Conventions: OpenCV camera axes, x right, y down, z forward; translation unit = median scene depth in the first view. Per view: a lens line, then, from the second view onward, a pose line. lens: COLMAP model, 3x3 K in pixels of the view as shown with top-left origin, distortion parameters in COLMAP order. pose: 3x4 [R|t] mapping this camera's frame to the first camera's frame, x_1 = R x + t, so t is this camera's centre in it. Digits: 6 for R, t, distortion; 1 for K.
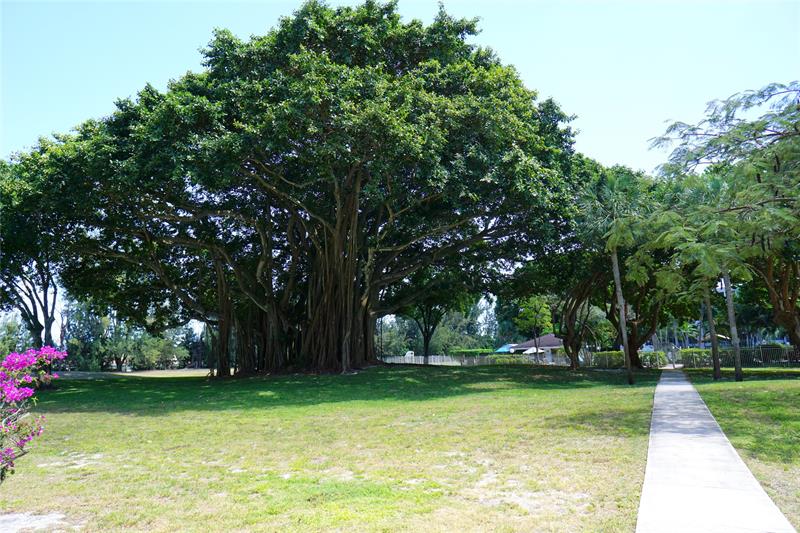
lens RADIAL K [[560.6, 0, 401.4], [0, 560.6, 261.2], [0, 0, 1]] dist [0.004305, 0.003131]
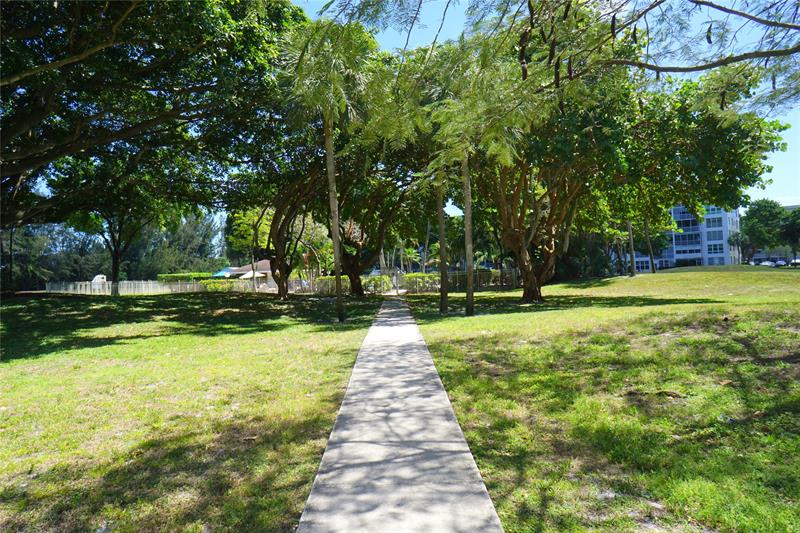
lens RADIAL K [[560.6, 0, 400.1], [0, 560.6, 266.6], [0, 0, 1]] dist [0.004305, 0.003131]
pose [[0.901380, 0.008839, 0.432938, 0.083033], [-0.070866, 0.989324, 0.127345, 0.025924], [-0.427191, -0.145466, 0.892383, 0.167727]]
